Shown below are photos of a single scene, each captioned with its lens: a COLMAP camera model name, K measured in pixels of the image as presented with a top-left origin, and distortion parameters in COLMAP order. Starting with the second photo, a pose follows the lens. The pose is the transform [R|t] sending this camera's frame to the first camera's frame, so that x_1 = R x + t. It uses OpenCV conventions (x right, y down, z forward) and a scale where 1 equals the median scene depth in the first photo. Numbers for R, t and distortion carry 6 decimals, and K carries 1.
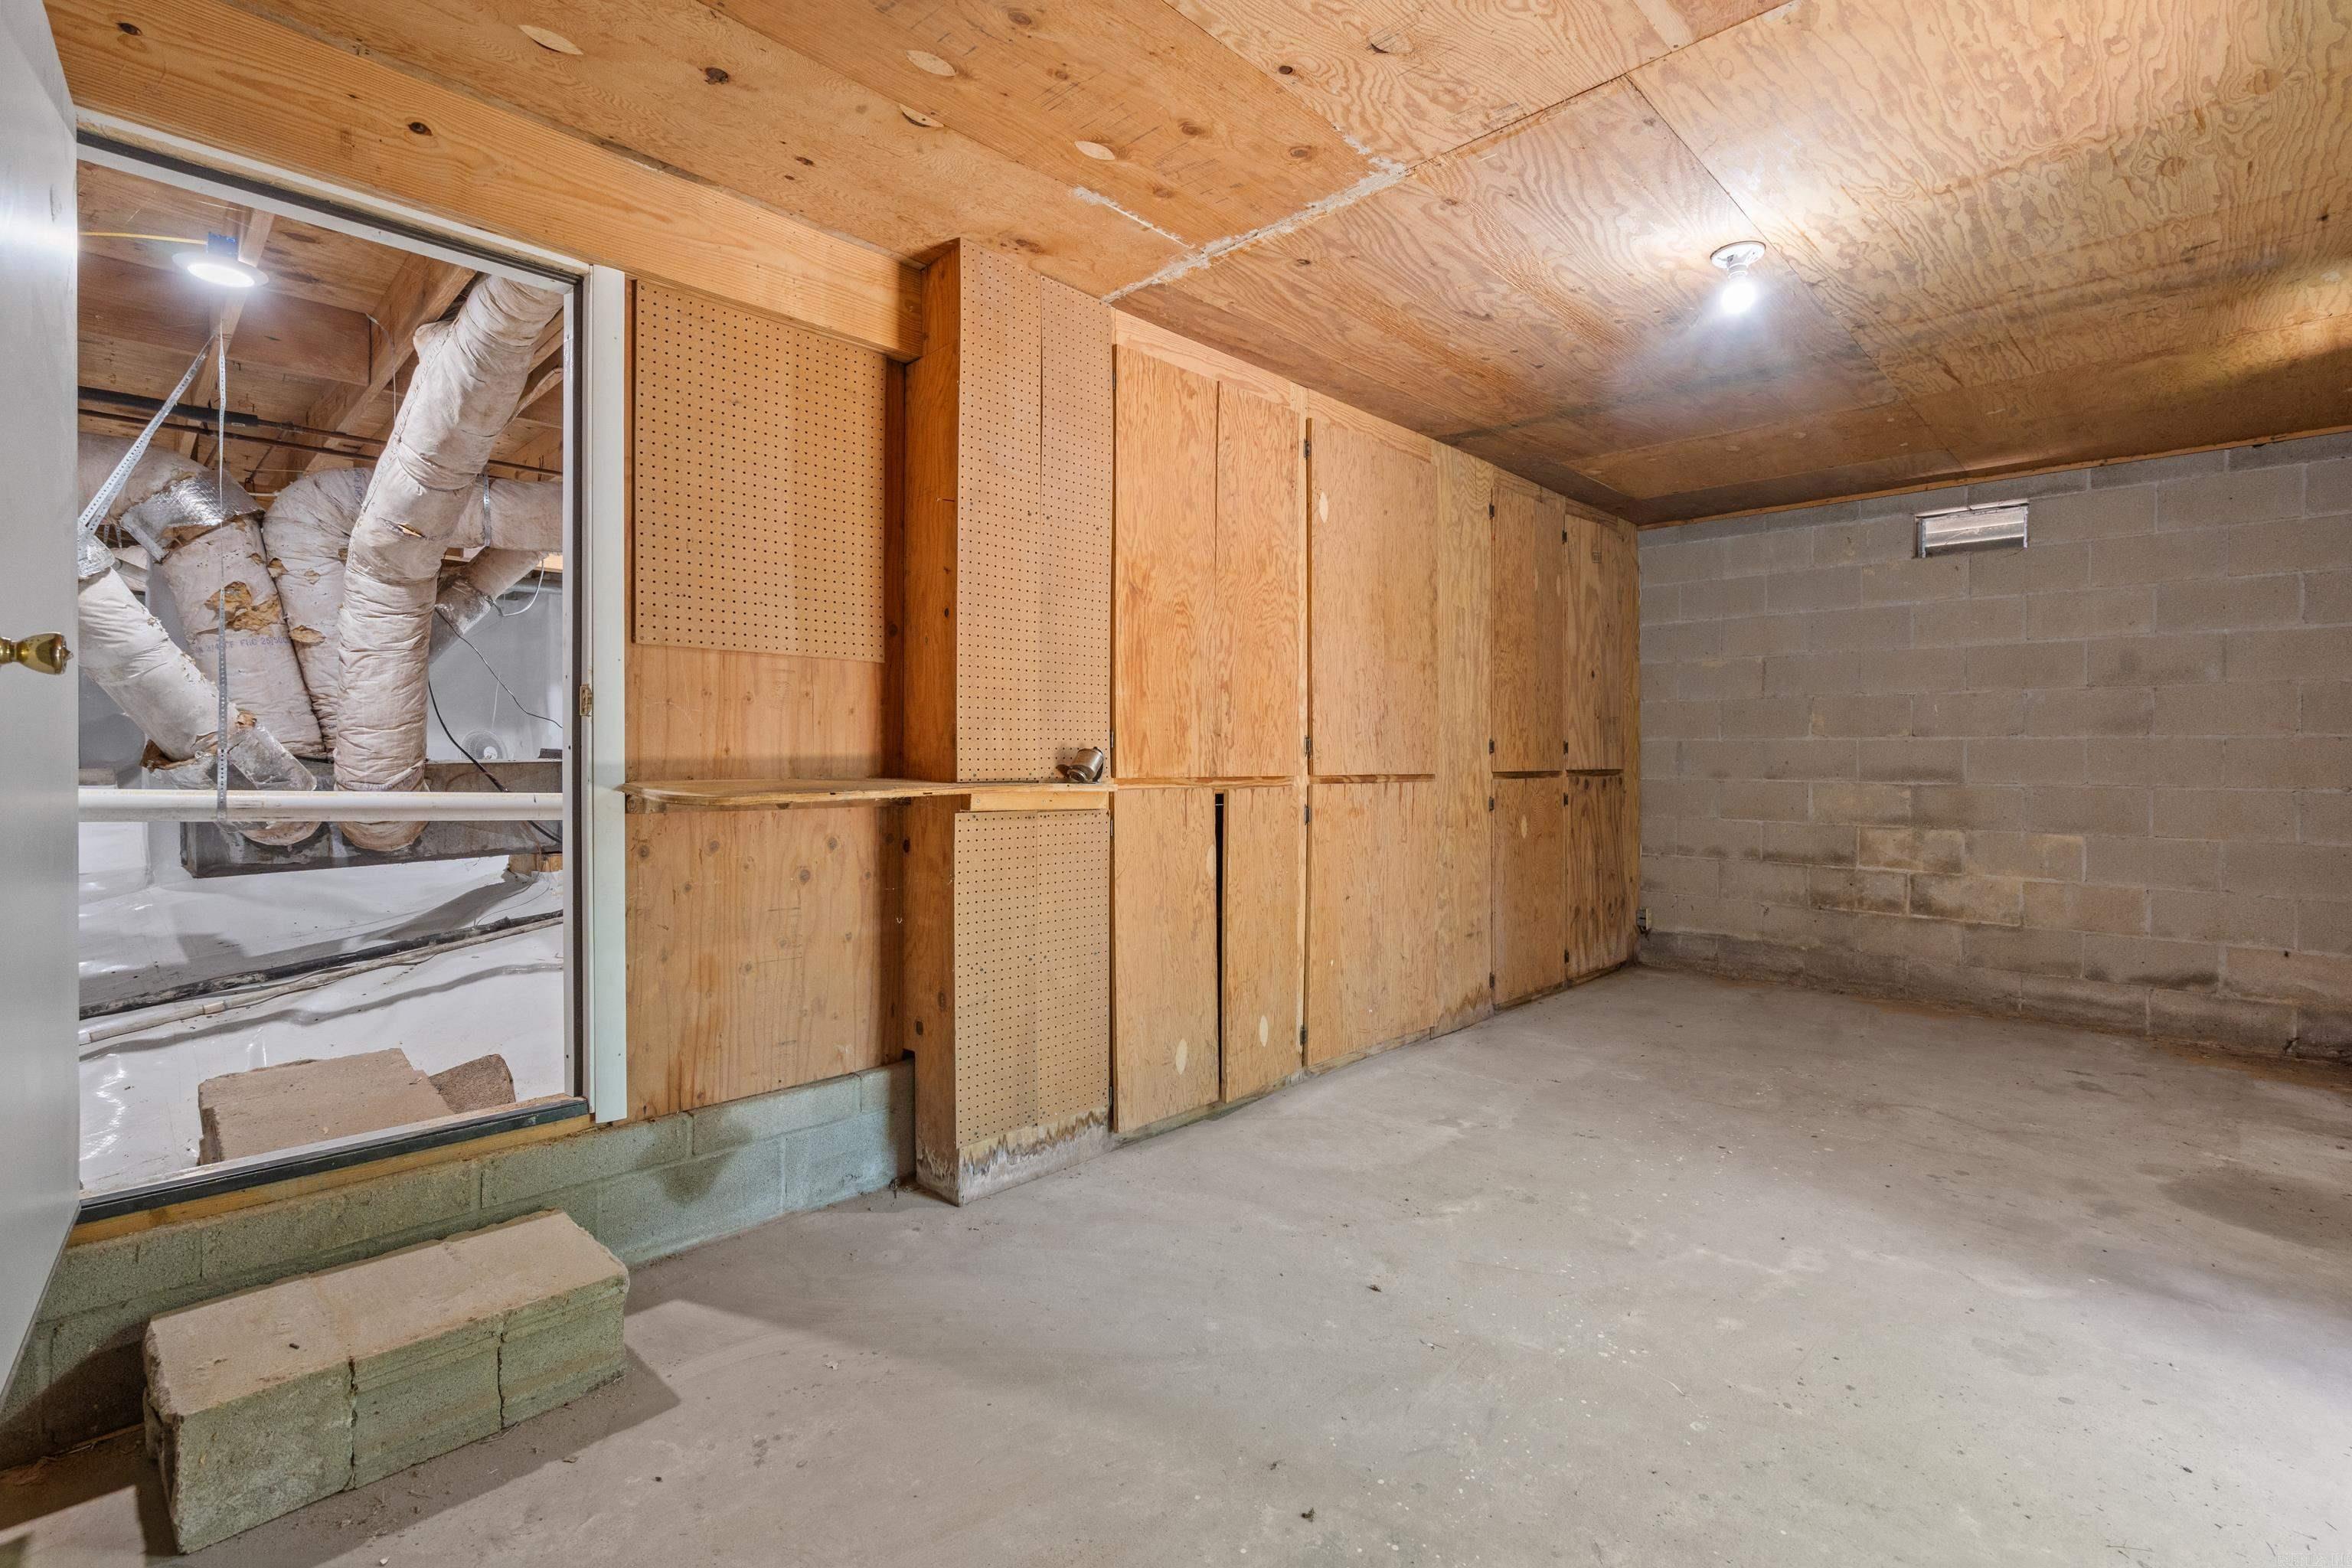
lens RADIAL K [[1071.7, 0, 1169.2], [0, 1071.7, 765.3], [0, 0, 1]] dist [-0.001559, 0.001497]
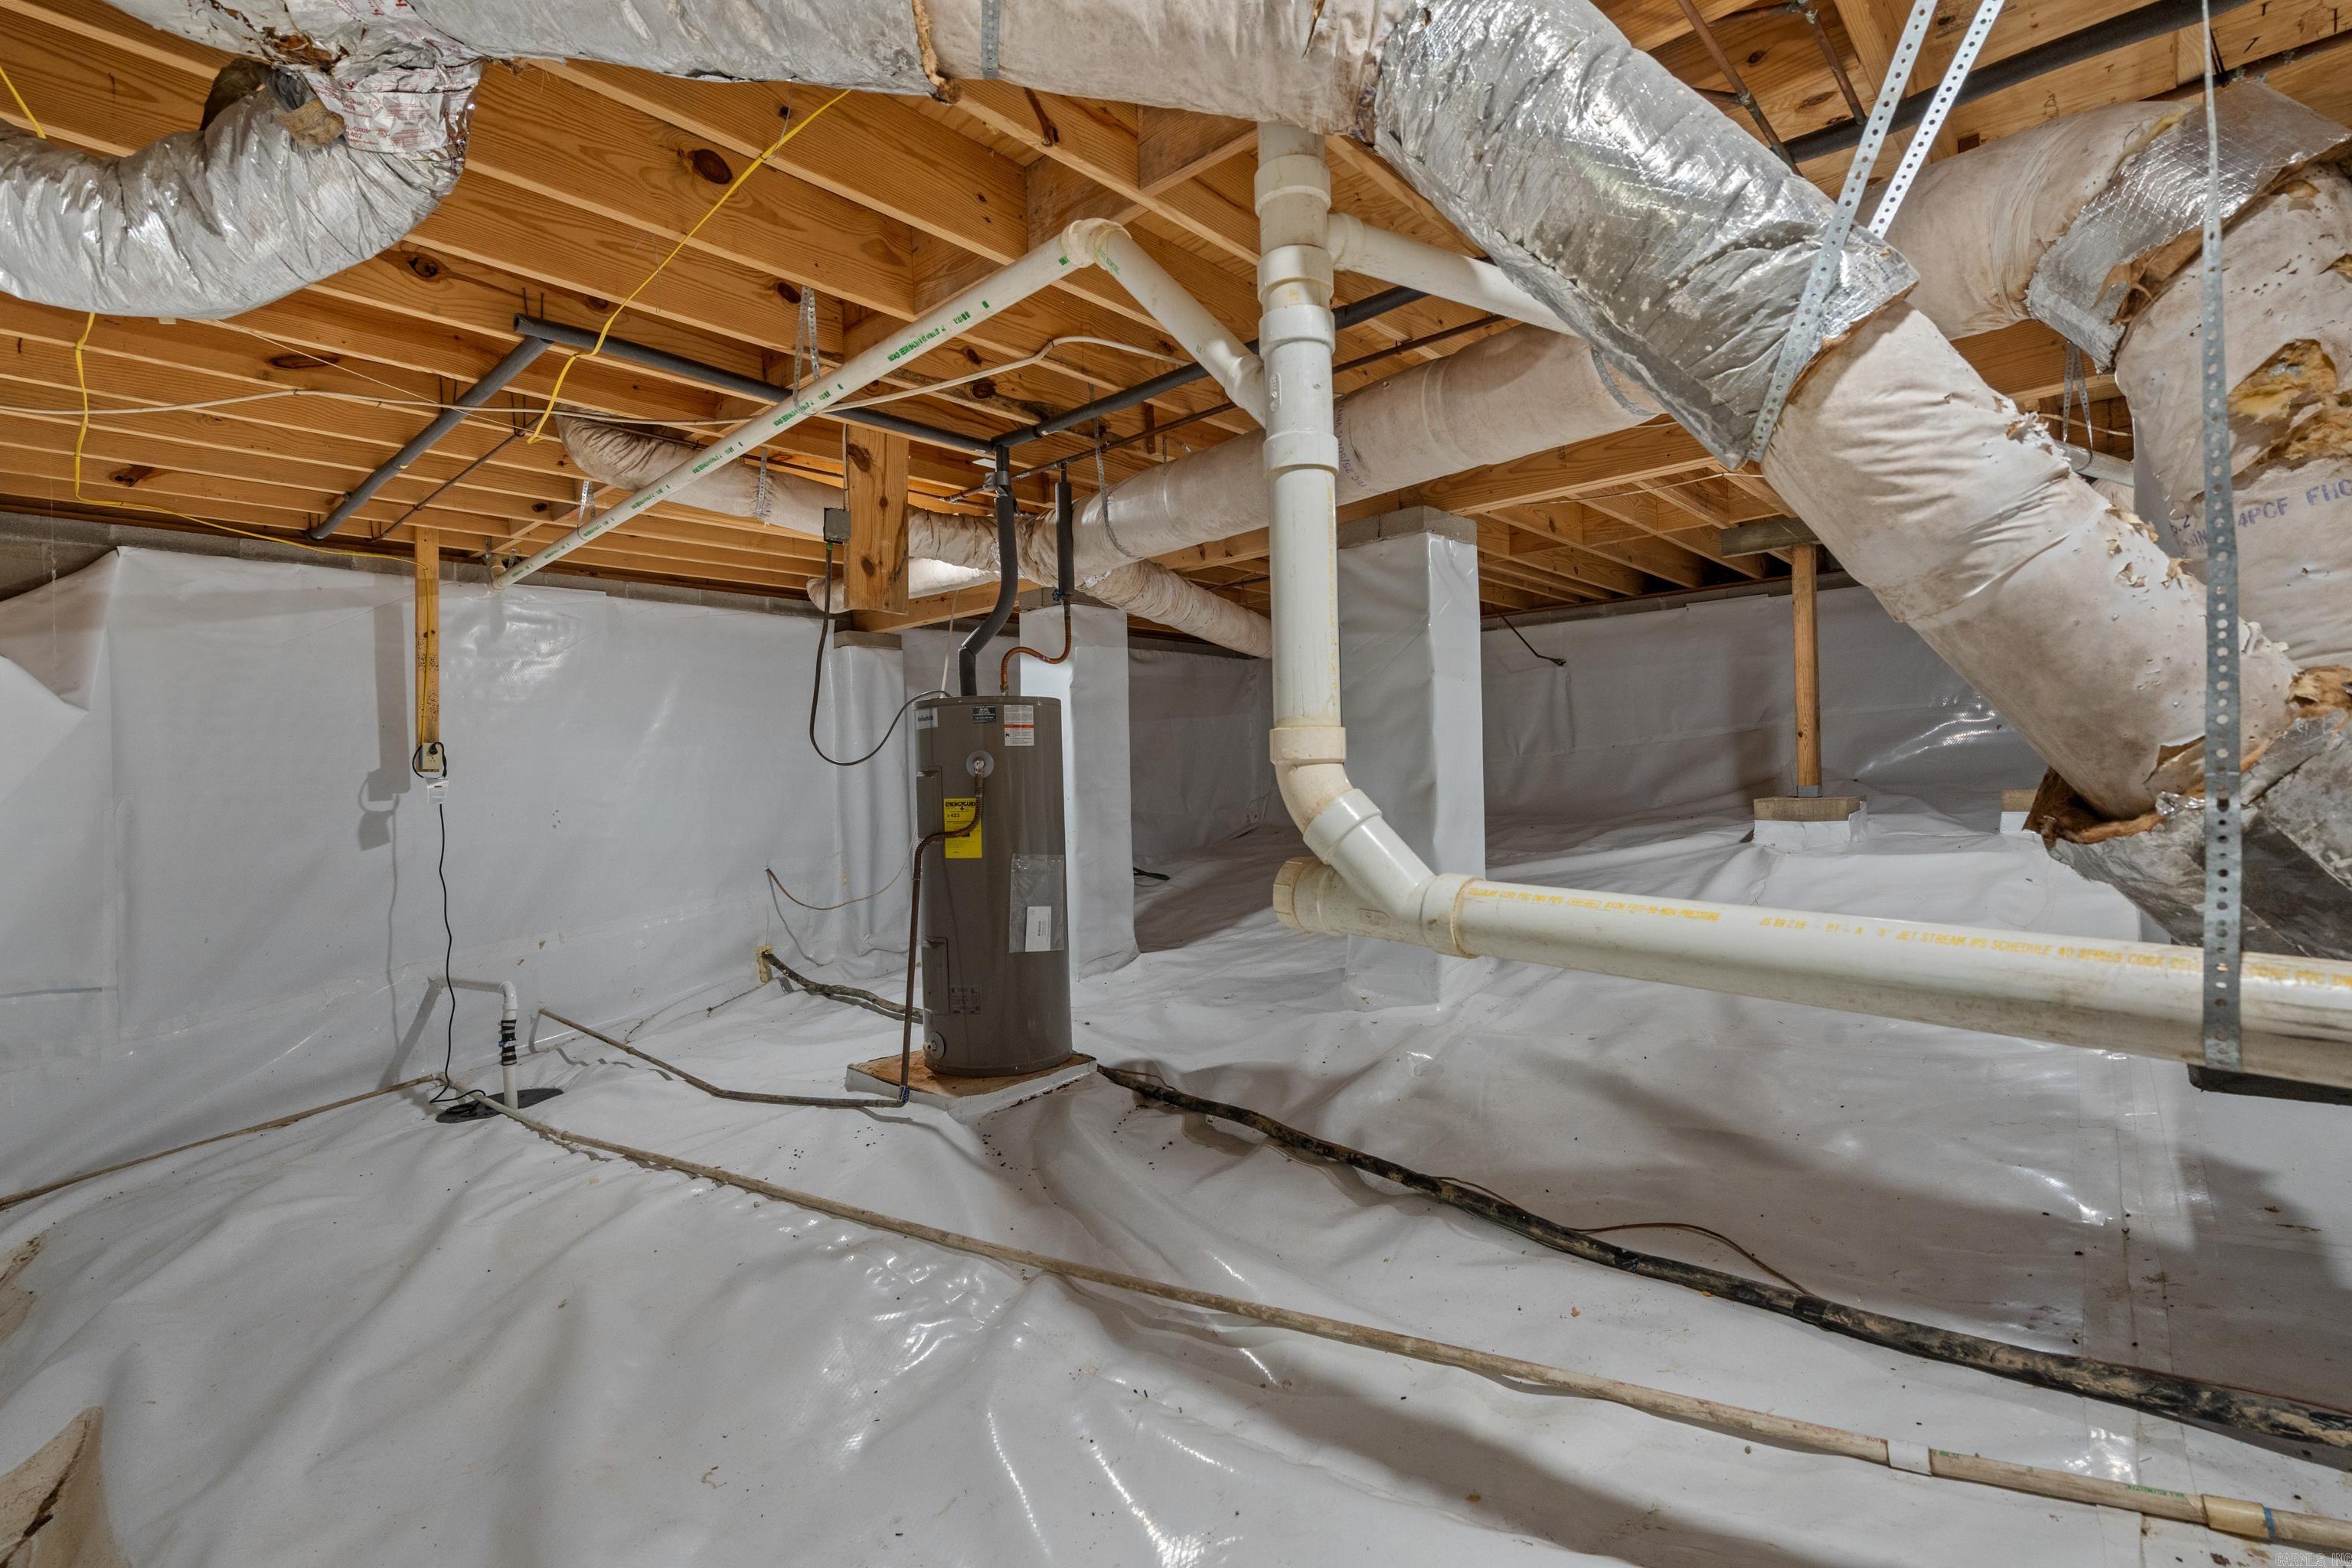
lens RADIAL K [[1071.7, 0, 1175.1], [0, 1071.7, 777.6], [0, 0, 1]] dist [-0.001559, 0.001497]
pose [[0.033707, -0.005725, -0.999415, -0.440179], [0.013531, 0.999895, -0.005271, -0.015540], [0.999340, -0.013345, 0.033781, 0.514009]]
